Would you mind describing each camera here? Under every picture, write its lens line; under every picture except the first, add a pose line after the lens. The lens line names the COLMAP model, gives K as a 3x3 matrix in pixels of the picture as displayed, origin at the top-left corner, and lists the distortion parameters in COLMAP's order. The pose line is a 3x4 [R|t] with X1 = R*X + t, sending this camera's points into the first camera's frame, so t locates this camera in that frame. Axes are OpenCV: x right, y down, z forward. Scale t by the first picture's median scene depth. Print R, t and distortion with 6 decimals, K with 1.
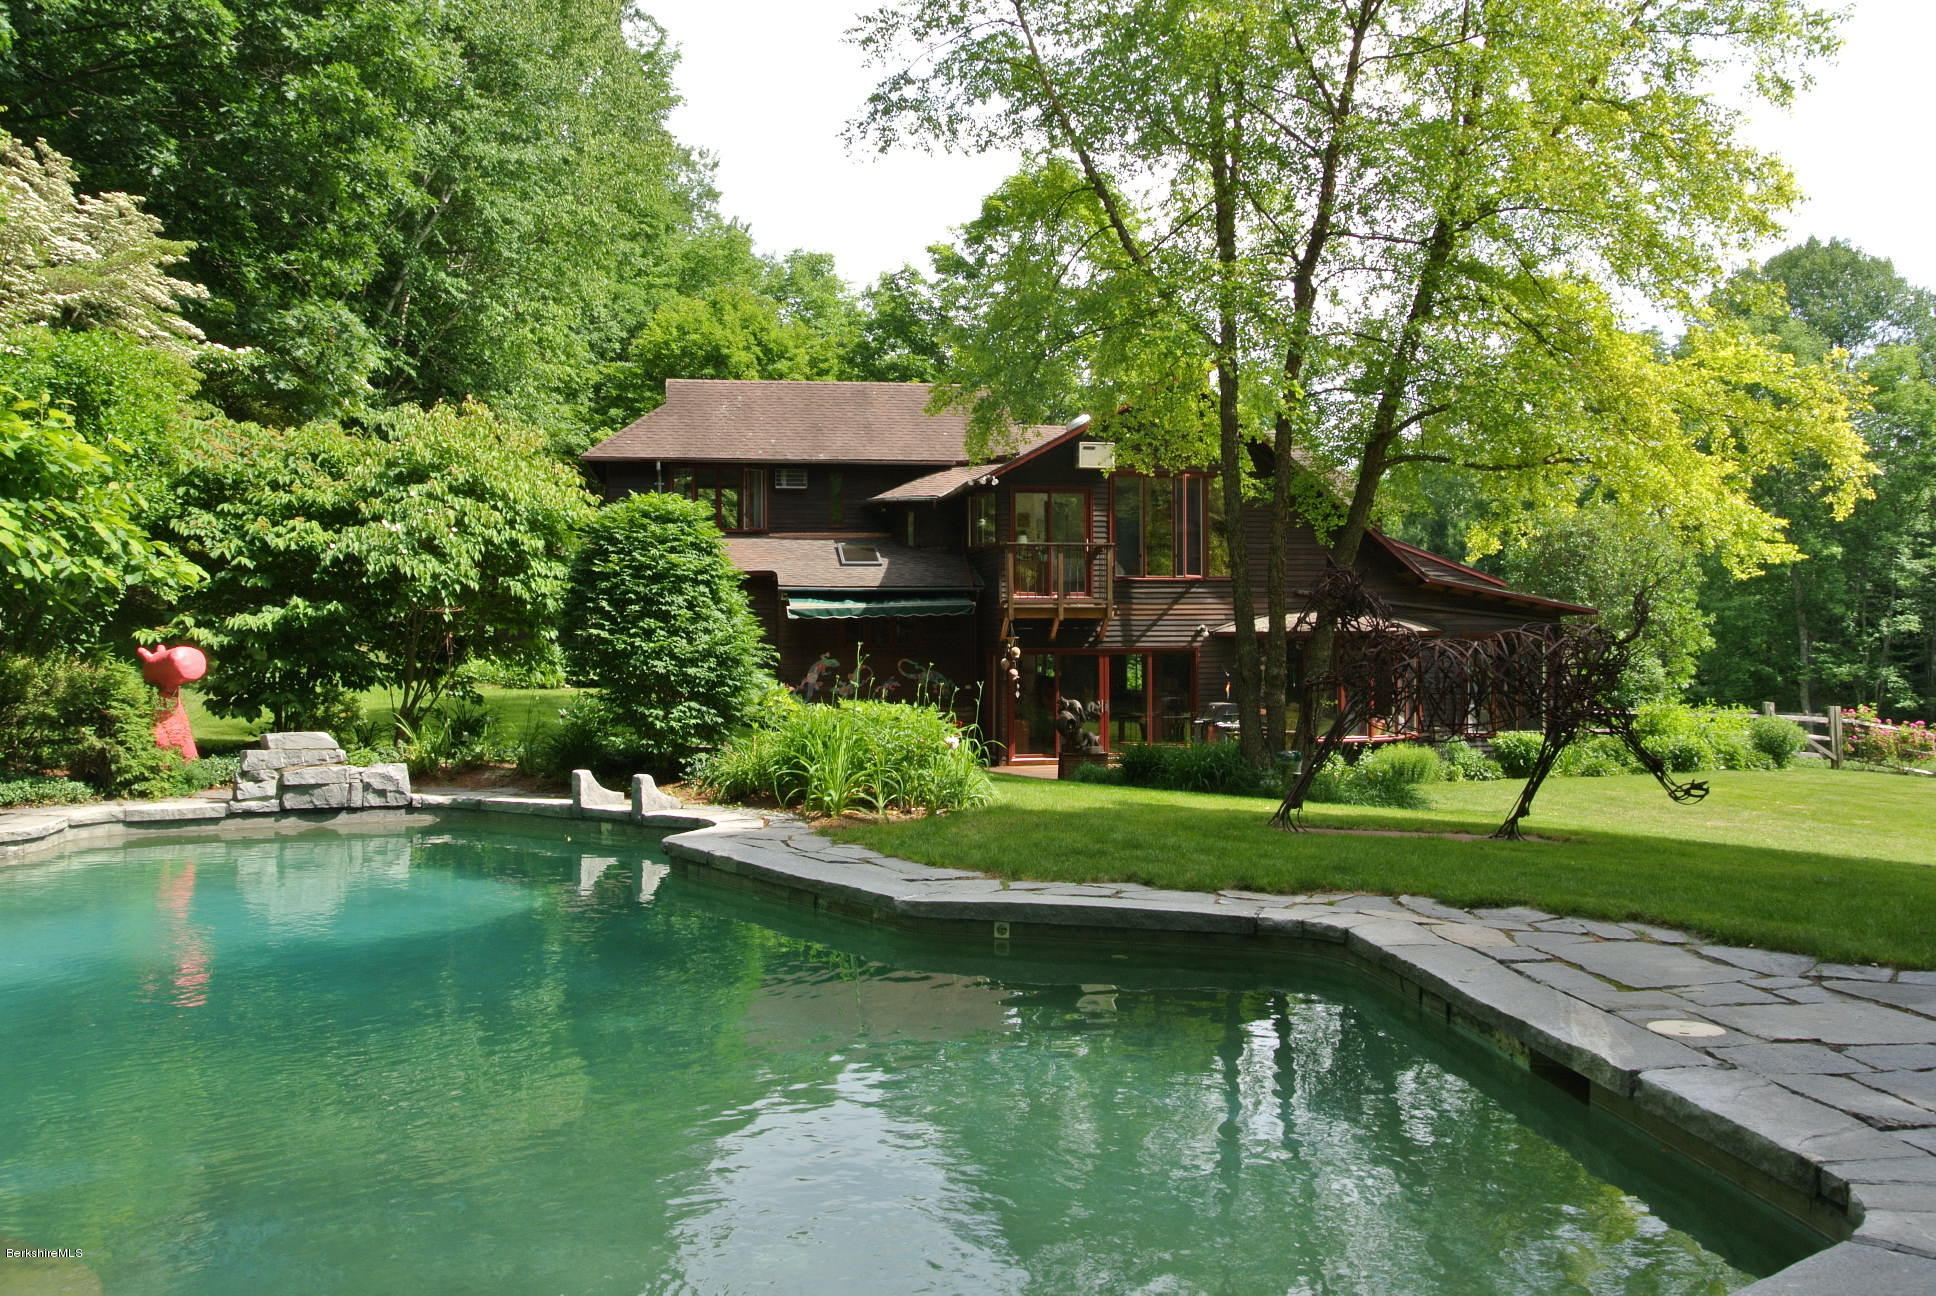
lens RADIAL K [[1562.5, 0, 968.4], [0, 1562.5, 649.5], [0, 0, 1]] dist [0.000370, 0.000054]
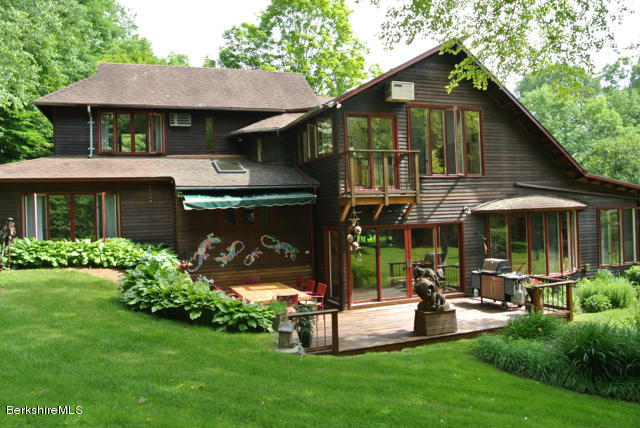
lens RADIAL K [[497.4, 0, 319.5], [0, 497.4, 211.2], [0, 0, 1]] dist [-0.011137, -0.003703]
pose [[0.983433, -0.028877, 0.178956, -0.076224], [0.030718, 0.999500, -0.007522, -0.011699], [-0.178650, 0.012895, 0.983828, 0.547178]]
